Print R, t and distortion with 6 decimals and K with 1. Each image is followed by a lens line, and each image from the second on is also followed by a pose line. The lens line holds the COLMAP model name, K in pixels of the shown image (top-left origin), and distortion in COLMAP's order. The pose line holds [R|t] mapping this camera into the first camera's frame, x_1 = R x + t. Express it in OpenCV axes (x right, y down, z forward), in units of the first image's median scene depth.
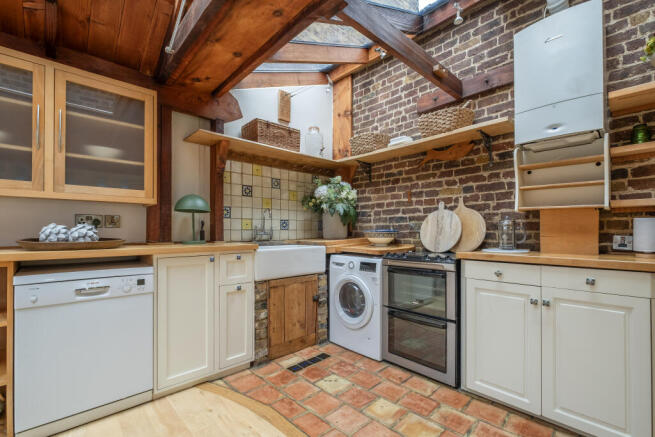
lens RADIAL K [[294.2, 0, 330.5], [0, 294.2, 224.0], [0, 0, 1]] dist [0.001085, 0.000007]
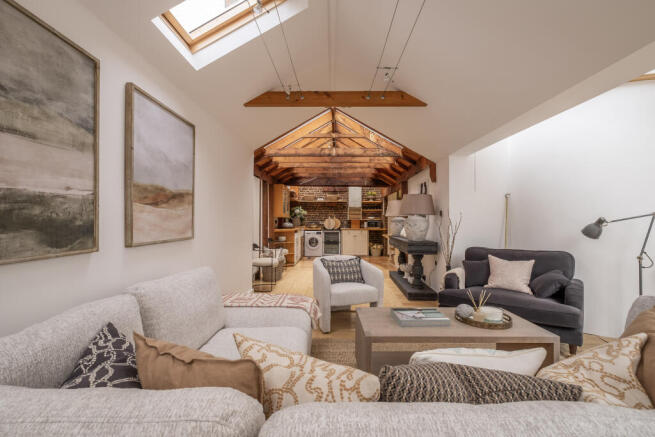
lens RADIAL K [[294.2, 0, 327.7], [0, 294.2, 220.0], [0, 0, 1]] dist [0.001085, 0.000007]
pose [[0.700947, 0.007732, 0.713172, -2.407771], [-0.014332, 0.999892, 0.003246, -0.040883], [-0.713070, -0.012496, 0.700982, -1.707178]]
